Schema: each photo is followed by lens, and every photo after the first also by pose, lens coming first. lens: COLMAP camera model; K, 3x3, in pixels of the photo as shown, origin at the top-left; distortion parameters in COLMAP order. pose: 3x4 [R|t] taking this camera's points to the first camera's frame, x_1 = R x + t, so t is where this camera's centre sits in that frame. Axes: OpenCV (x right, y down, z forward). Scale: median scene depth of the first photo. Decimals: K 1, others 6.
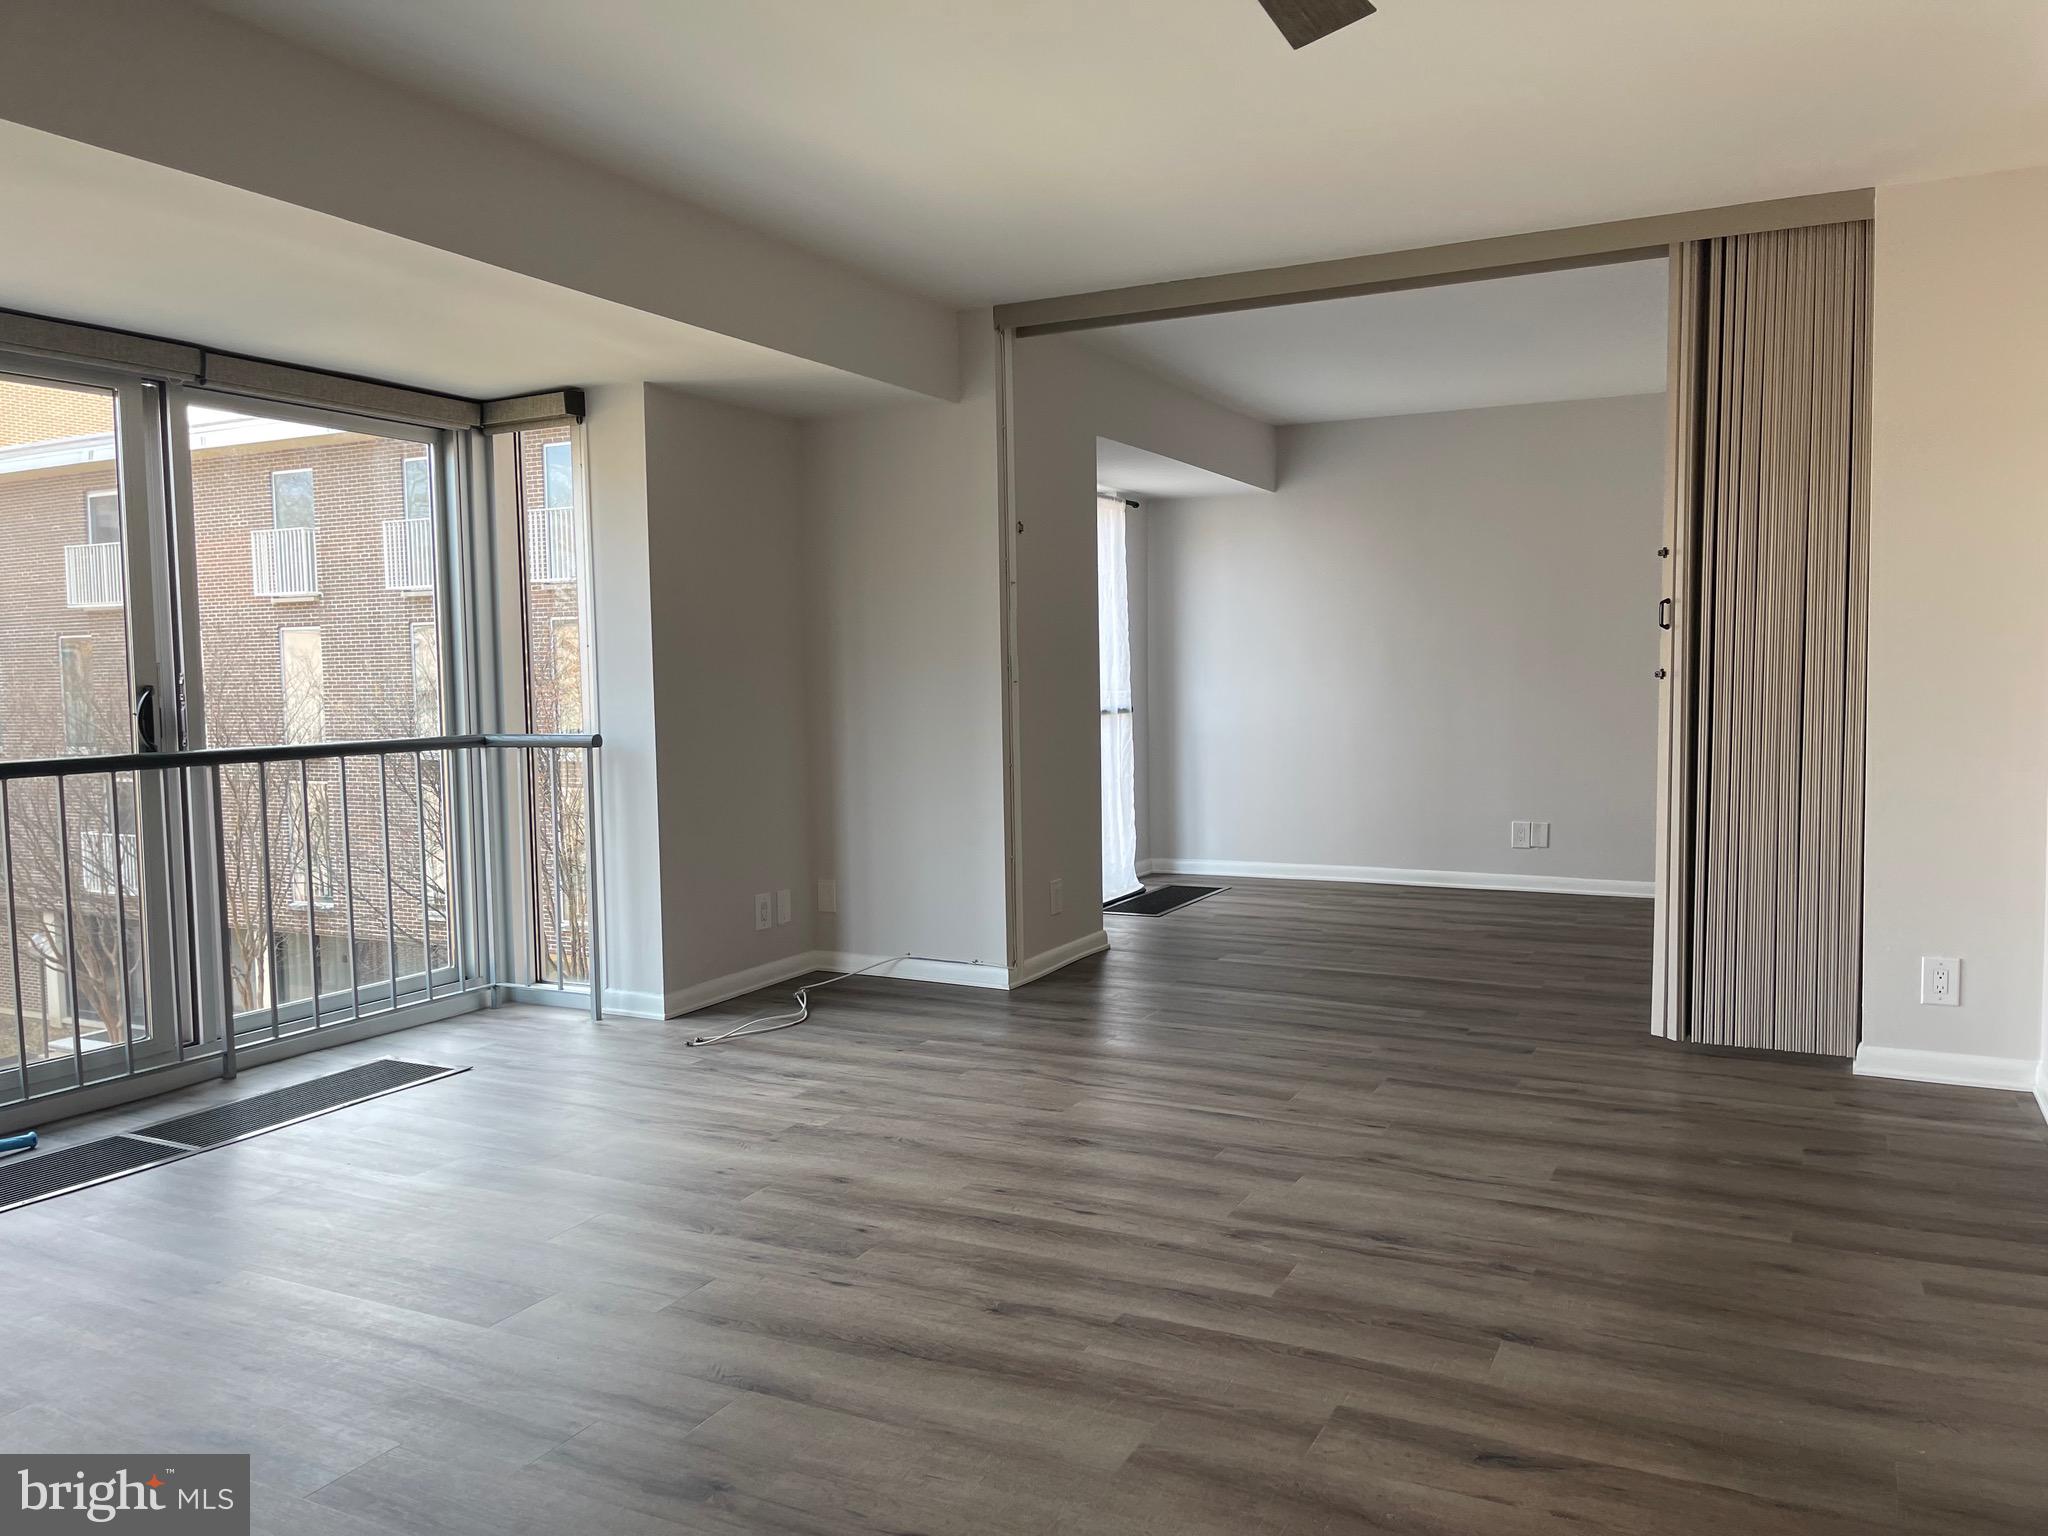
lens RADIAL K [[1545.5, 0, 1031.4], [0, 1545.5, 782.8], [0, 0, 1]] dist [0.054384, -0.072352]
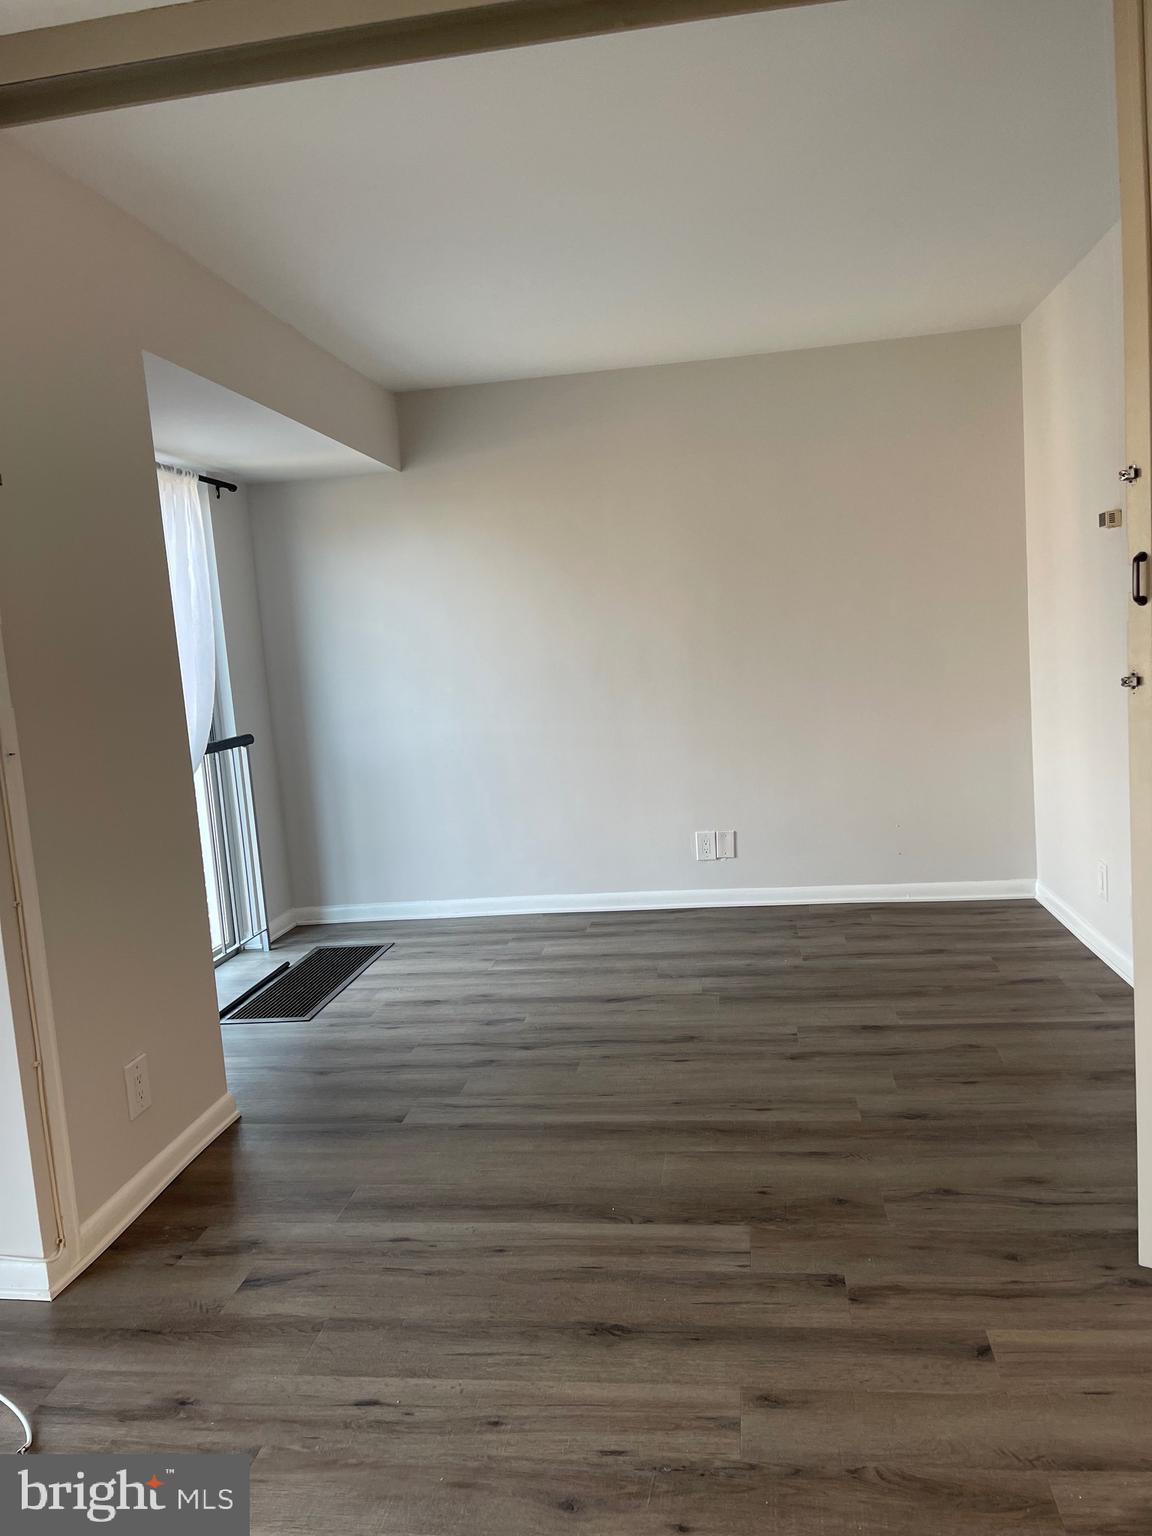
lens RADIAL K [[1165.8, 0, 578.8], [0, 1165.8, 757.9], [0, 0, 1]] dist [-0.008680, -0.005812]
pose [[0.946302, -0.086380, 0.311529, 0.068928], [0.083077, 0.996257, 0.023885, -0.074812], [-0.312426, 0.003279, 0.949936, 0.696252]]
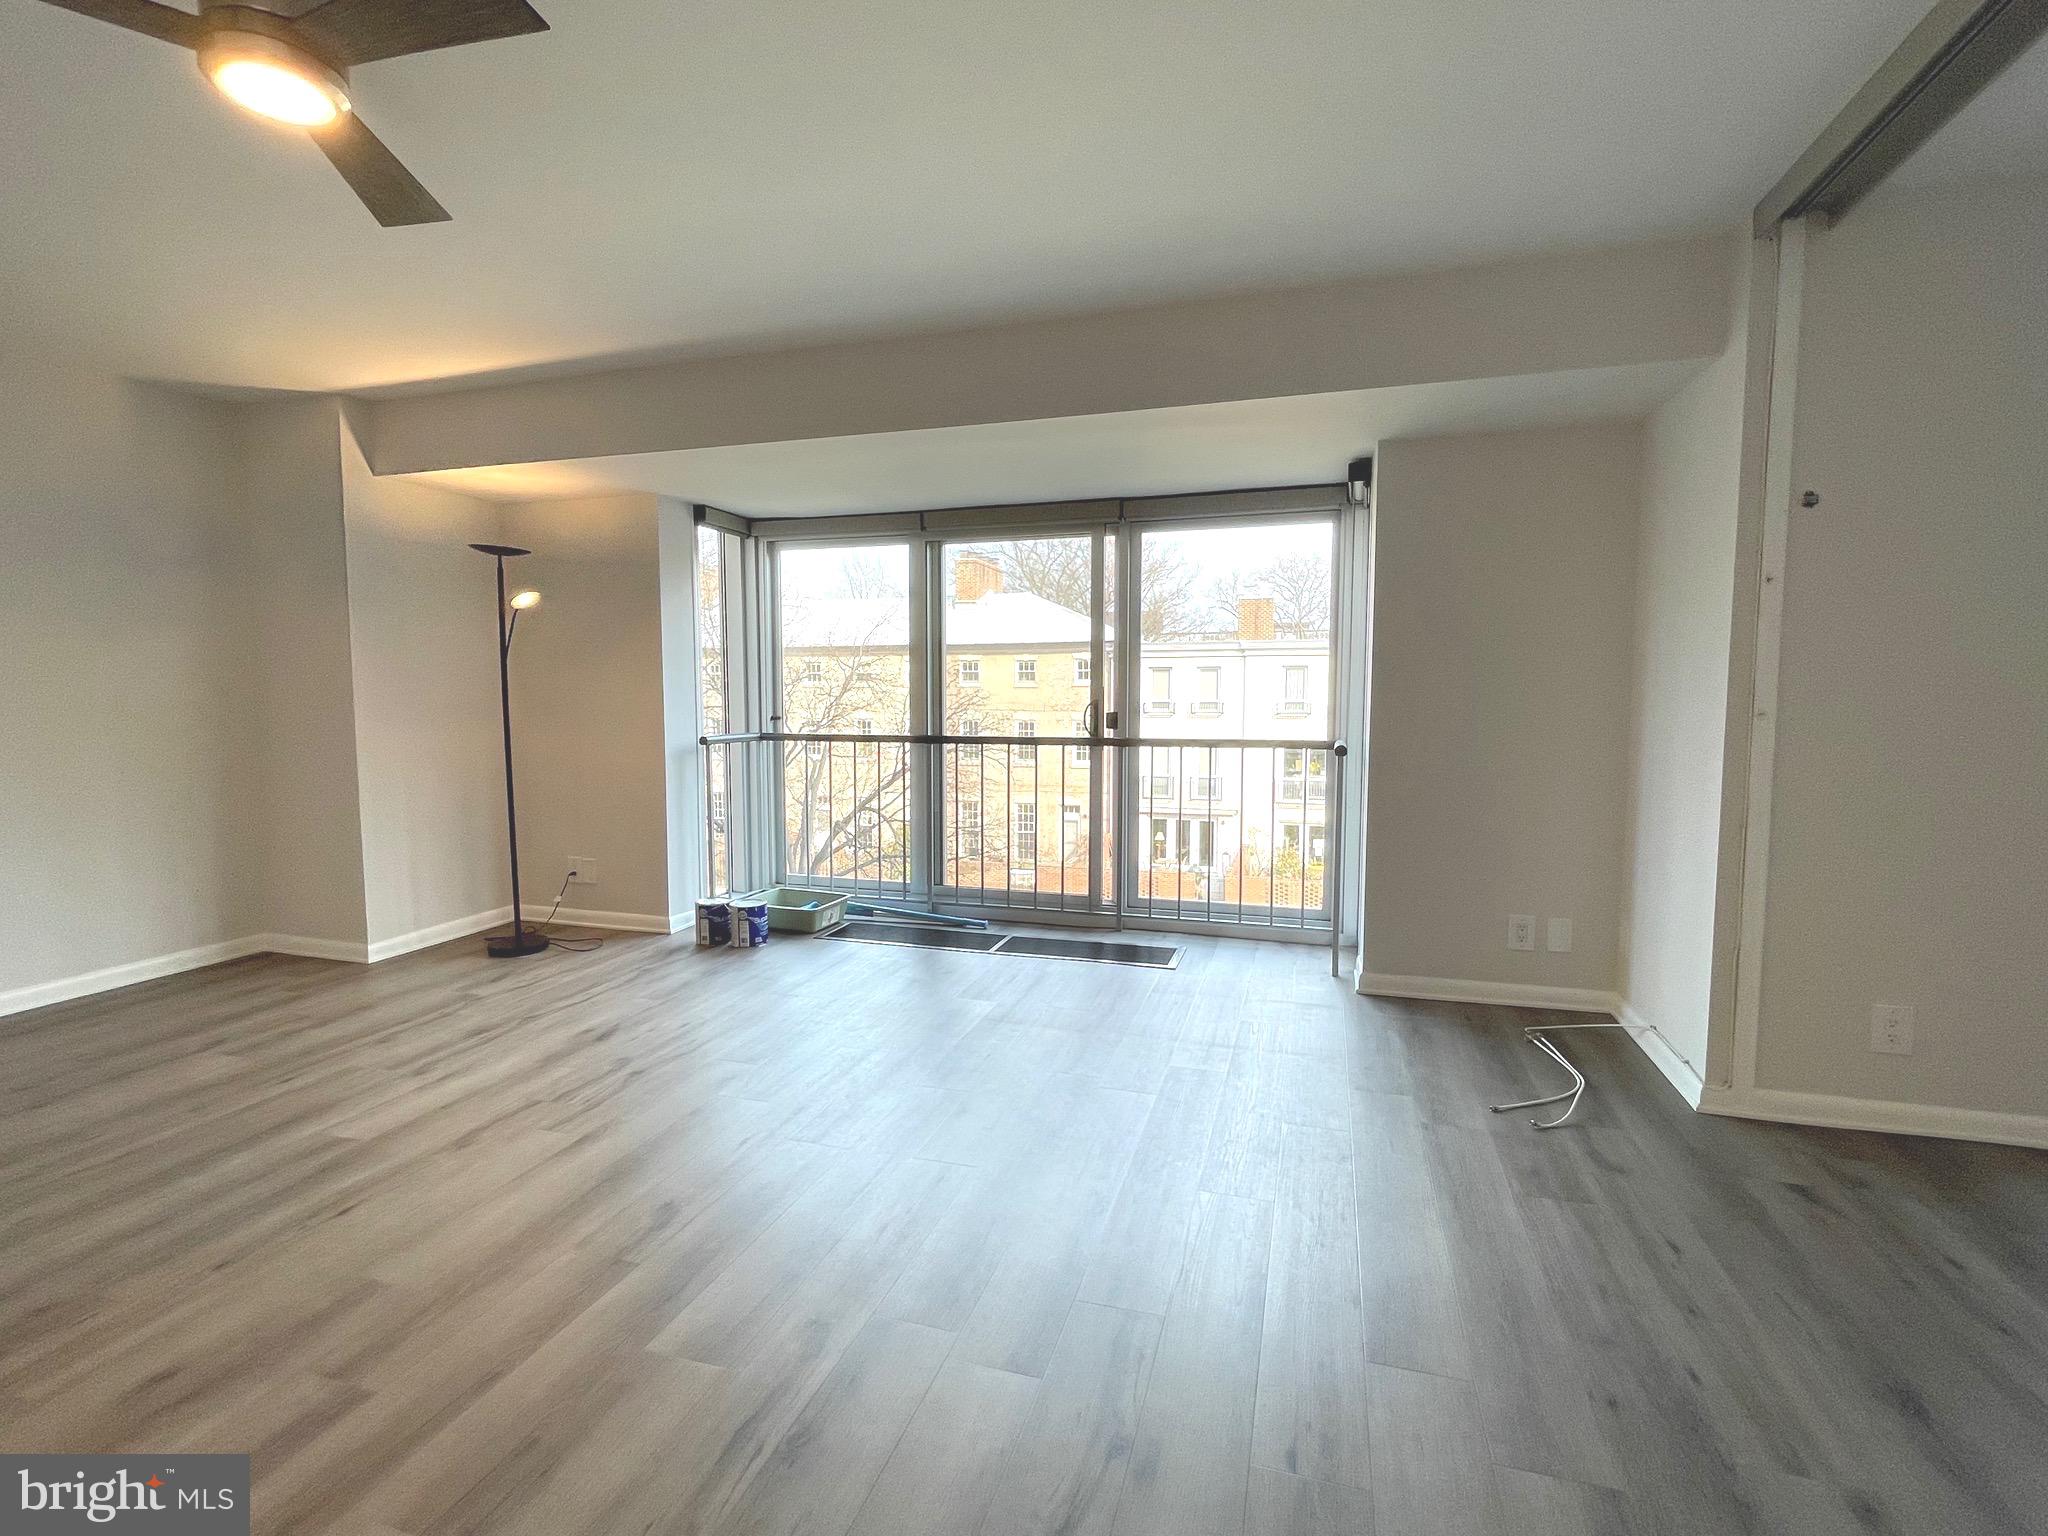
lens RADIAL K [[956.8, 0, 1016.0], [0, 956.8, 775.1], [0, 0, 1]] dist [0.001989, 0.000555]
pose [[0.156584, 0.098942, -0.982696, 0.502543], [-0.074182, 0.993337, 0.088193, -0.066064], [0.984875, 0.059089, 0.162881, 0.748394]]
